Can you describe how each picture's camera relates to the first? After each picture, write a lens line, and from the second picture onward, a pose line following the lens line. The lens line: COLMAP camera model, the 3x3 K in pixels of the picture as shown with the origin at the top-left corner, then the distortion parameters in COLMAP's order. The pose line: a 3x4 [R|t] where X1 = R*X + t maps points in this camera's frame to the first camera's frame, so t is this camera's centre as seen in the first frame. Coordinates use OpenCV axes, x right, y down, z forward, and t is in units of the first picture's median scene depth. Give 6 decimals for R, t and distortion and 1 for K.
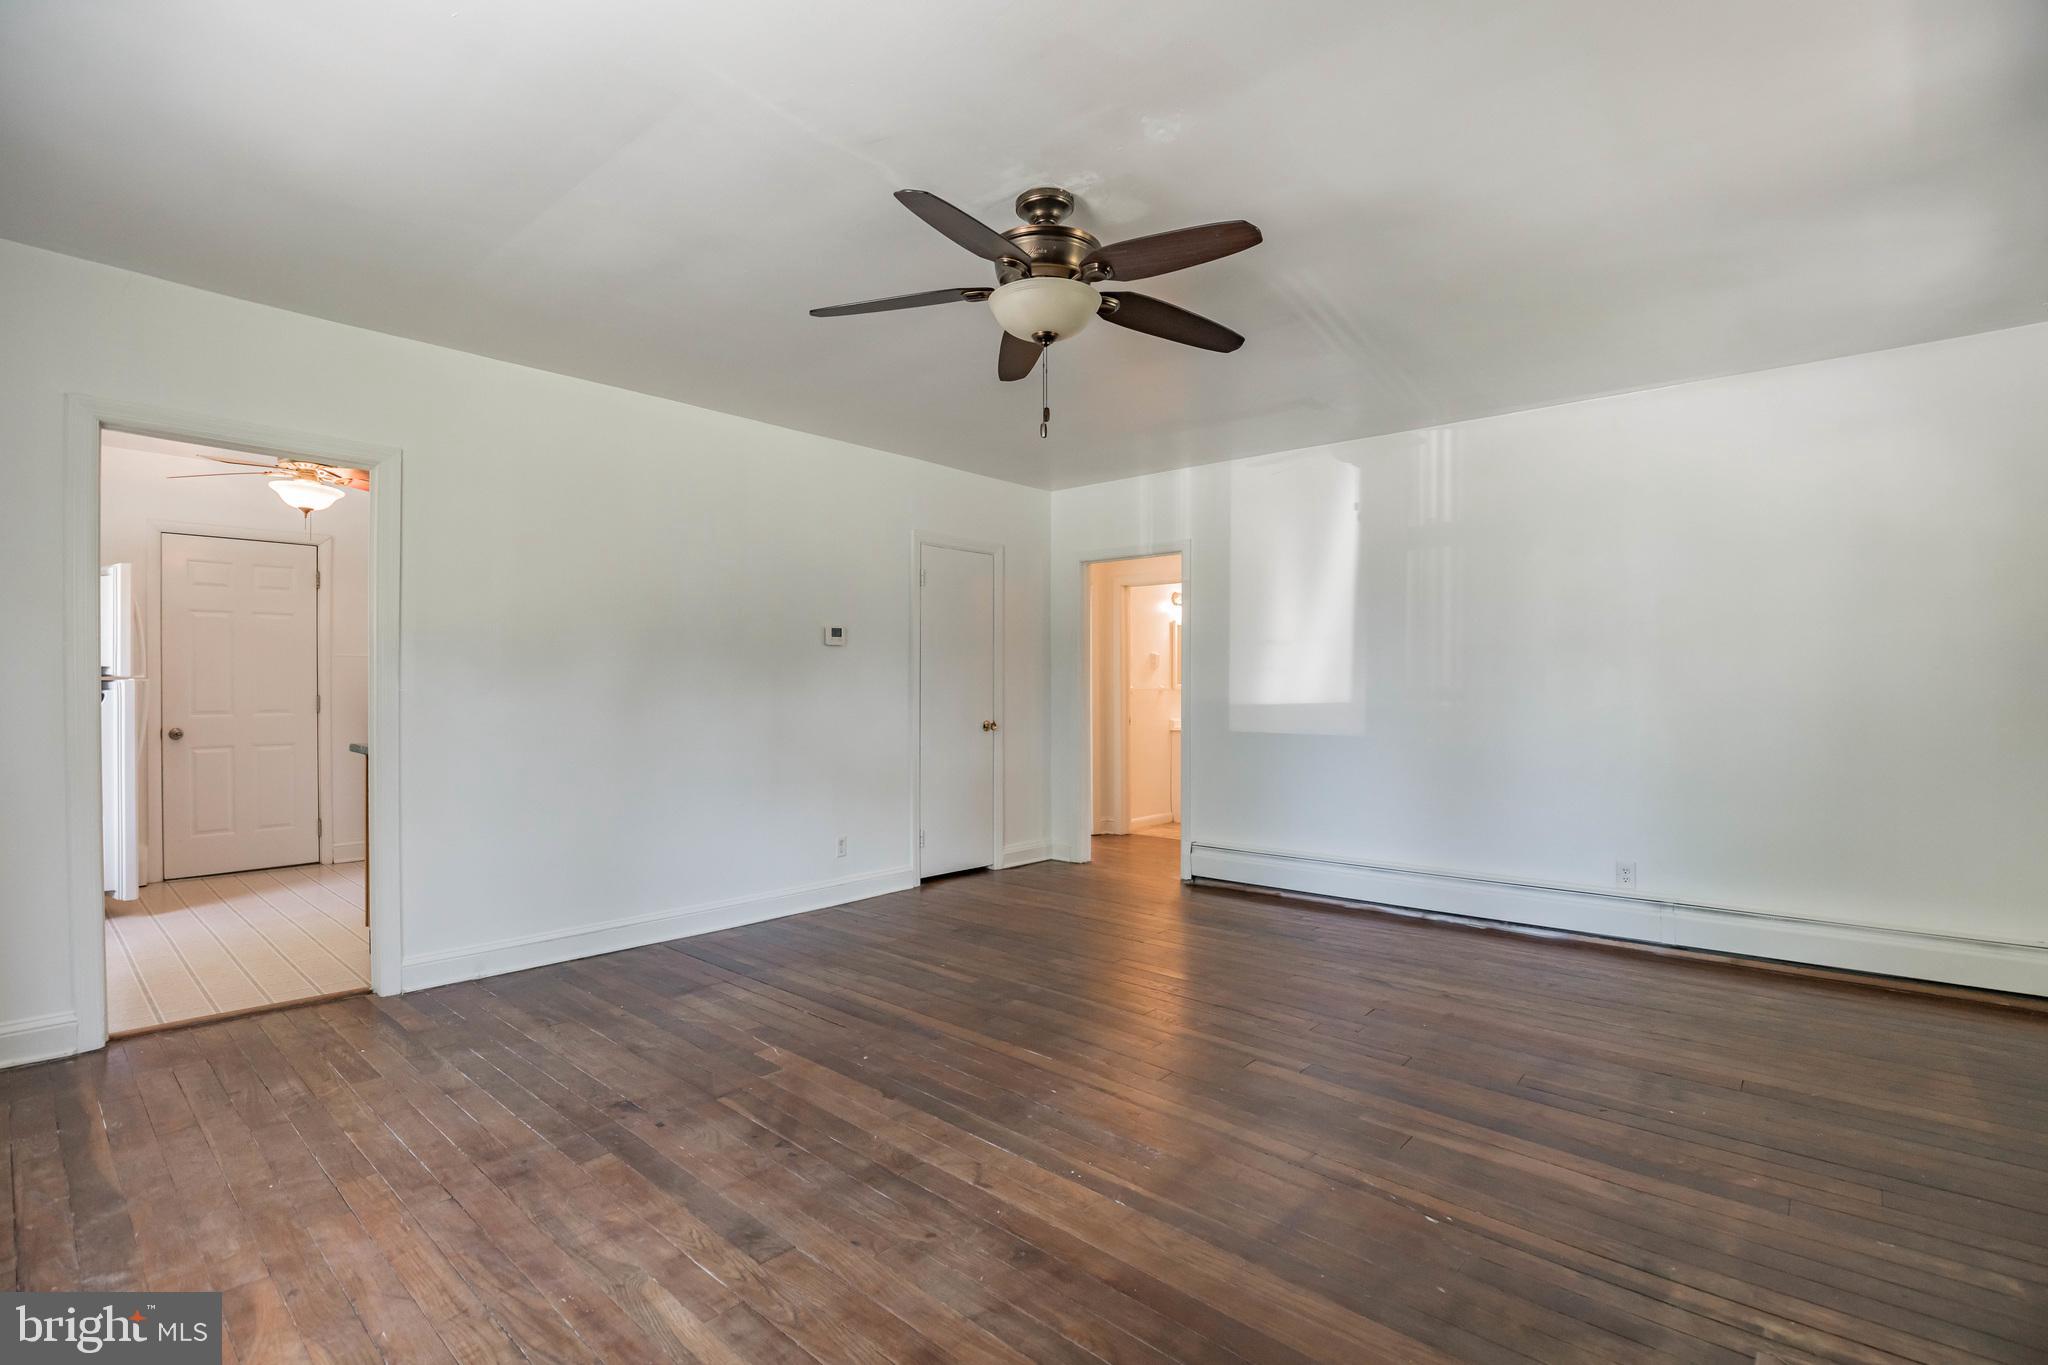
lens RADIAL K [[956.9, 0, 1034.9], [0, 956.9, 704.8], [0, 0, 1]] dist [-0.000541, 0.000155]
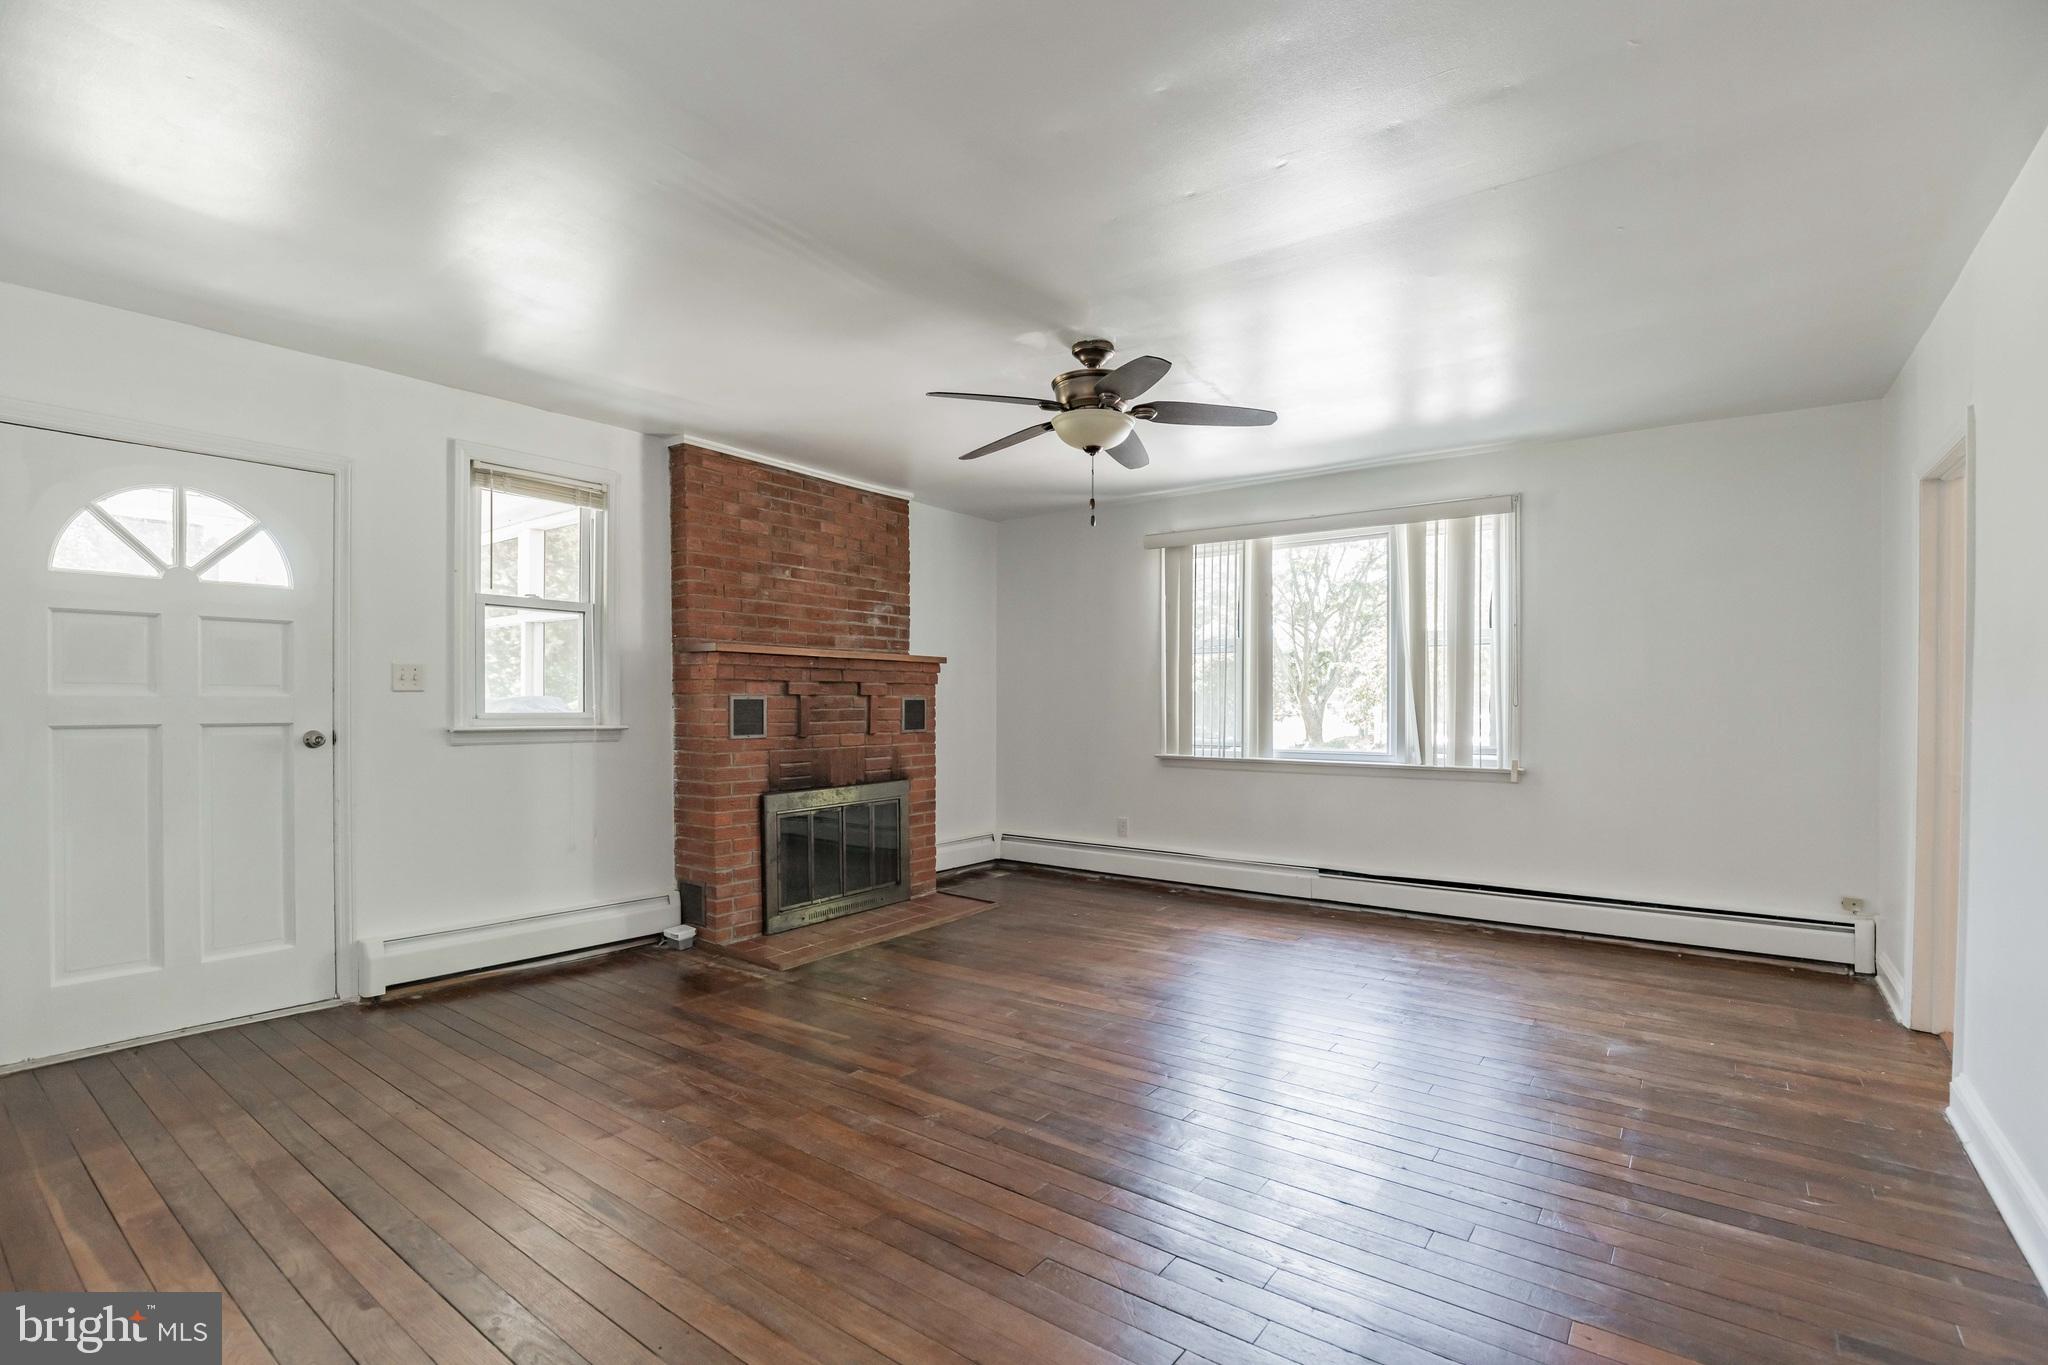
lens RADIAL K [[956.9, 0, 1034.9], [0, 956.9, 704.8], [0, 0, 1]] dist [-0.000541, 0.000155]
pose [[-0.996235, -0.006378, -0.086454, 0.213158], [-0.008475, 0.999678, 0.023908, -0.061276], [0.086274, 0.024551, -0.995969, 2.423299]]
